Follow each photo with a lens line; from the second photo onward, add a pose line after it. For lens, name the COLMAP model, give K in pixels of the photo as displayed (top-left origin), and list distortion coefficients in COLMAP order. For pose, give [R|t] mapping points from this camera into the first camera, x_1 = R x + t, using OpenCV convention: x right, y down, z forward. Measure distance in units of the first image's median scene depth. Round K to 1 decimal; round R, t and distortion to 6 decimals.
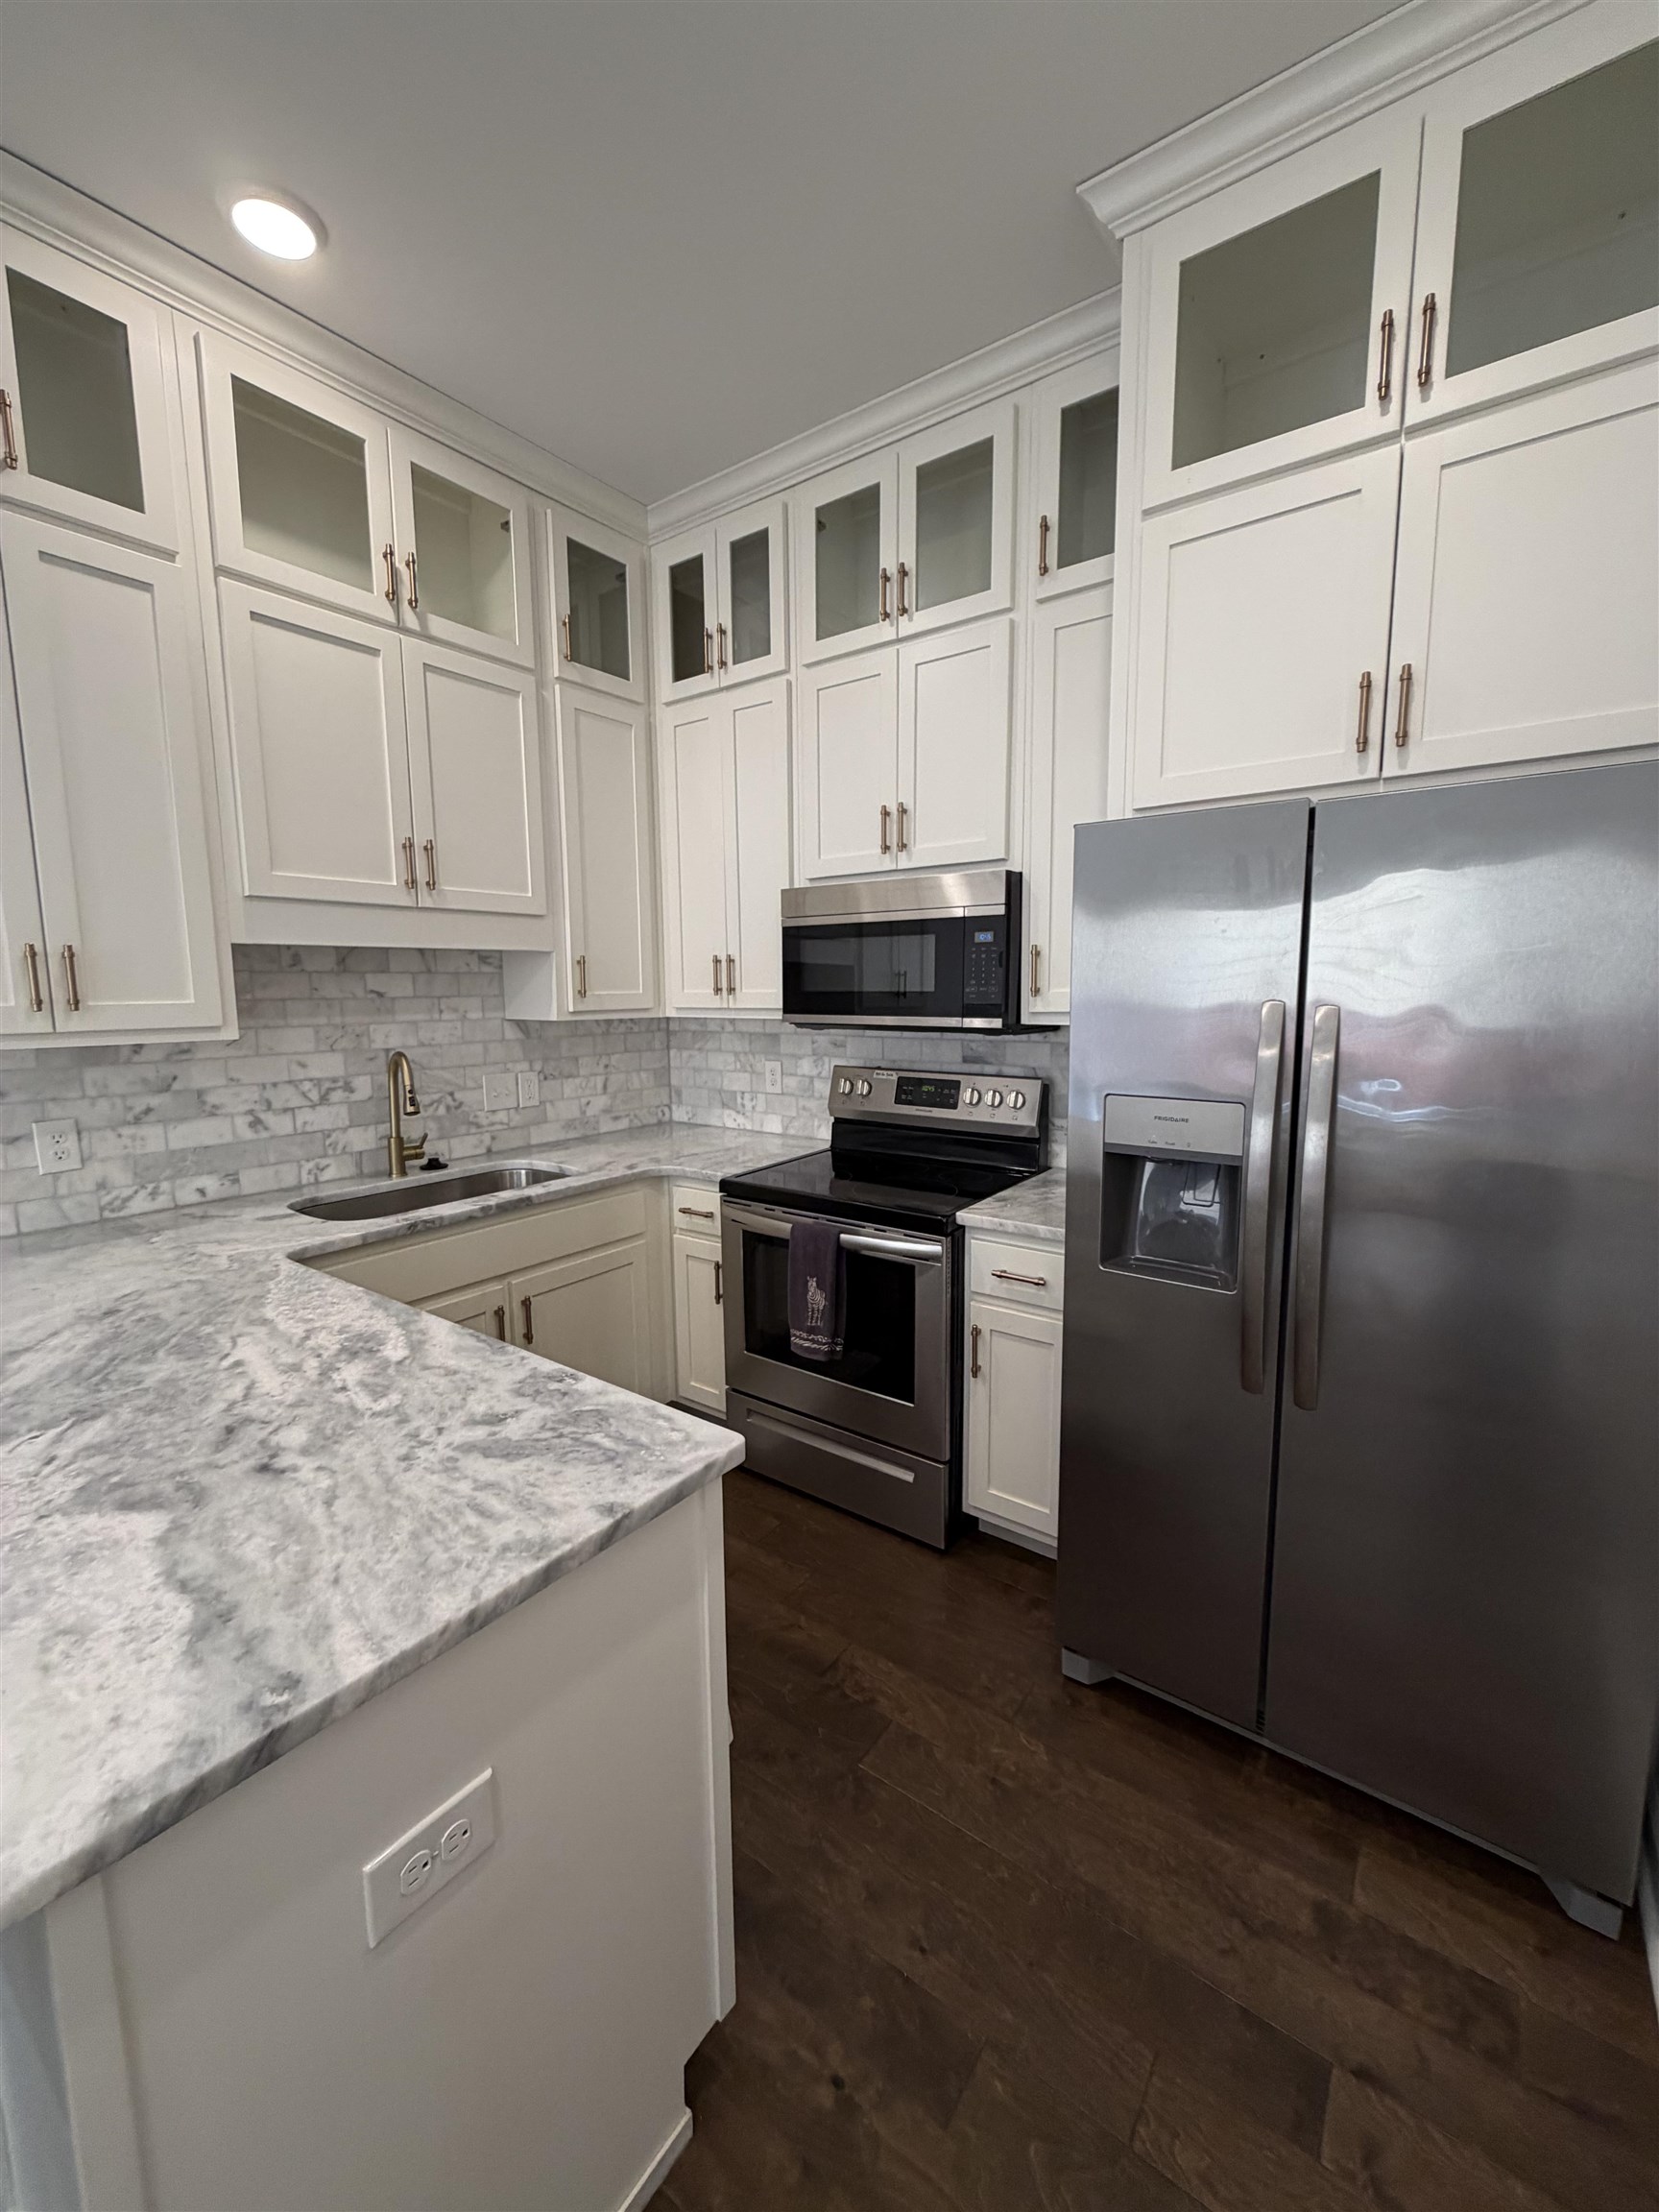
lens RADIAL K [[882.4, 0, 825.5], [0, 882.4, 1099.4], [0, 0, 1]] dist [0.001819, -0.000945]
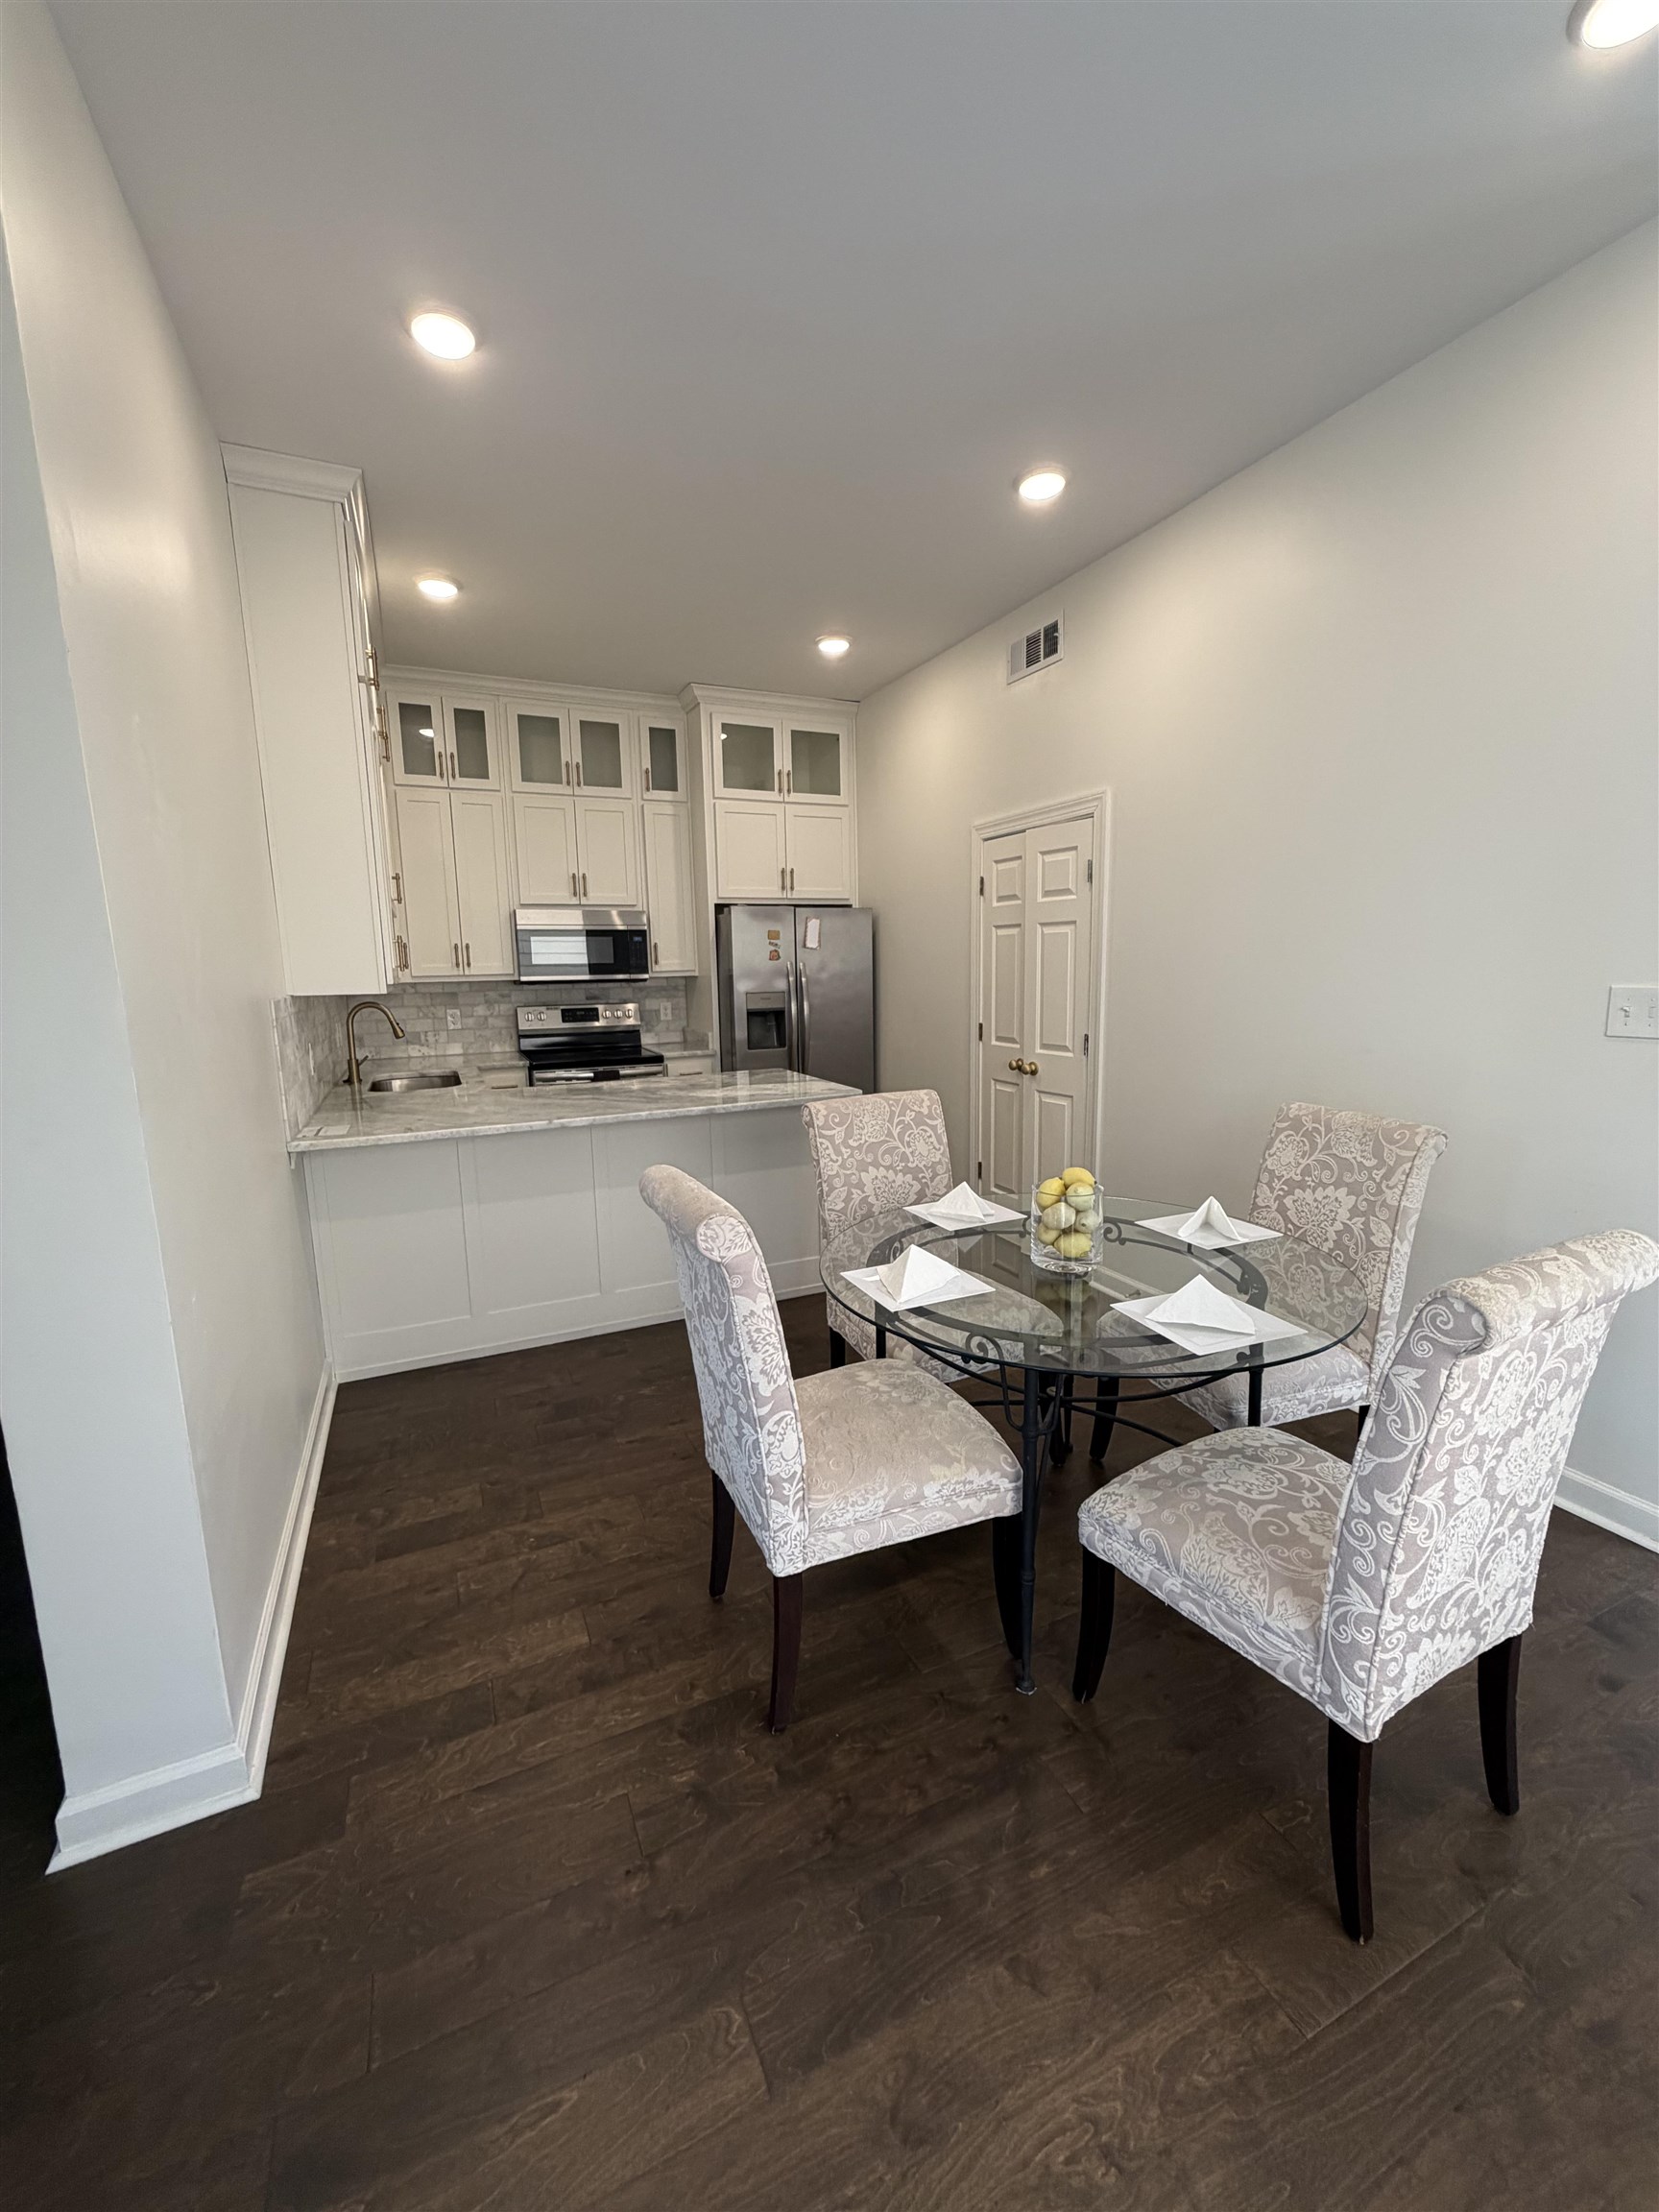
lens RADIAL K [[882.4, 0, 832.4], [0, 882.4, 1101.8], [0, 0, 1]] dist [0.001819, -0.000945]
pose [[0.482484, -0.140872, 0.864502, -1.880496], [0.124406, 0.987998, 0.091564, 0.102539], [-0.867025, 0.063371, 0.494219, -0.642012]]
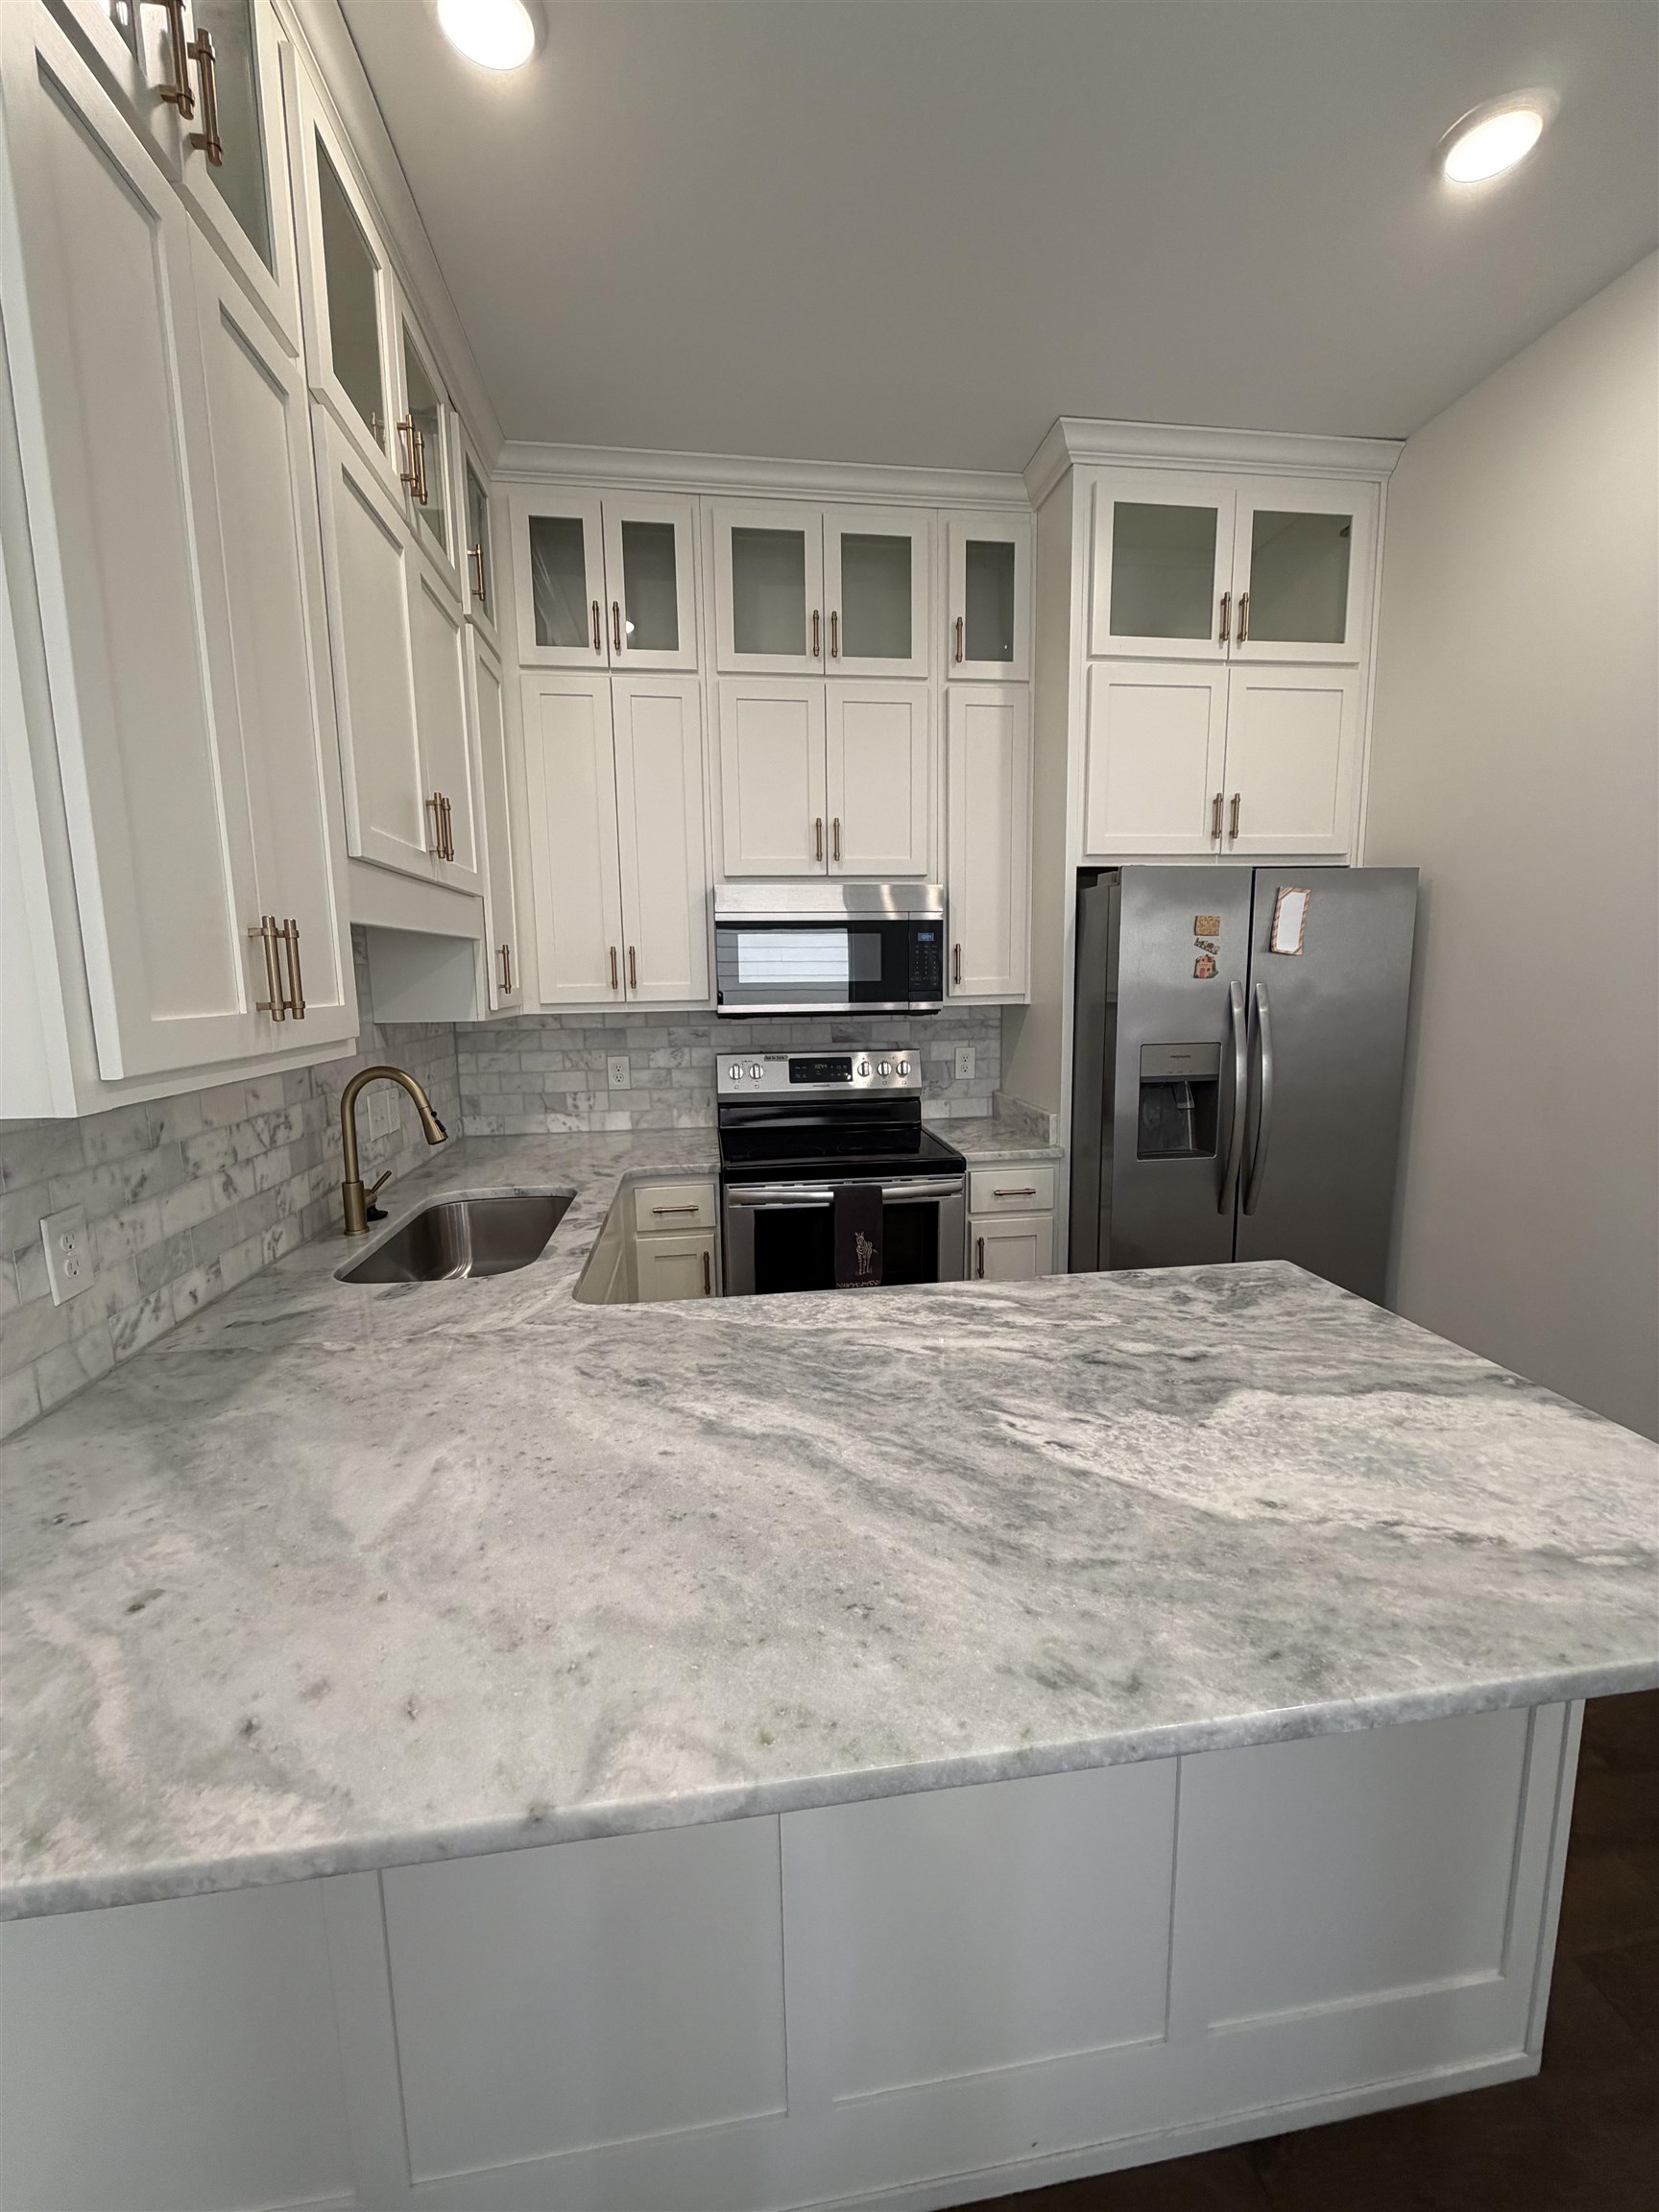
lens RADIAL K [[882.4, 0, 834.7], [0, 882.4, 1102.0], [0, 0, 1]] dist [0.001819, -0.000945]
pose [[0.715959, -0.103666, 0.690403, -0.927449], [0.097777, 0.994057, 0.047863, -0.027319], [-0.691261, 0.033238, 0.721840, 0.220359]]
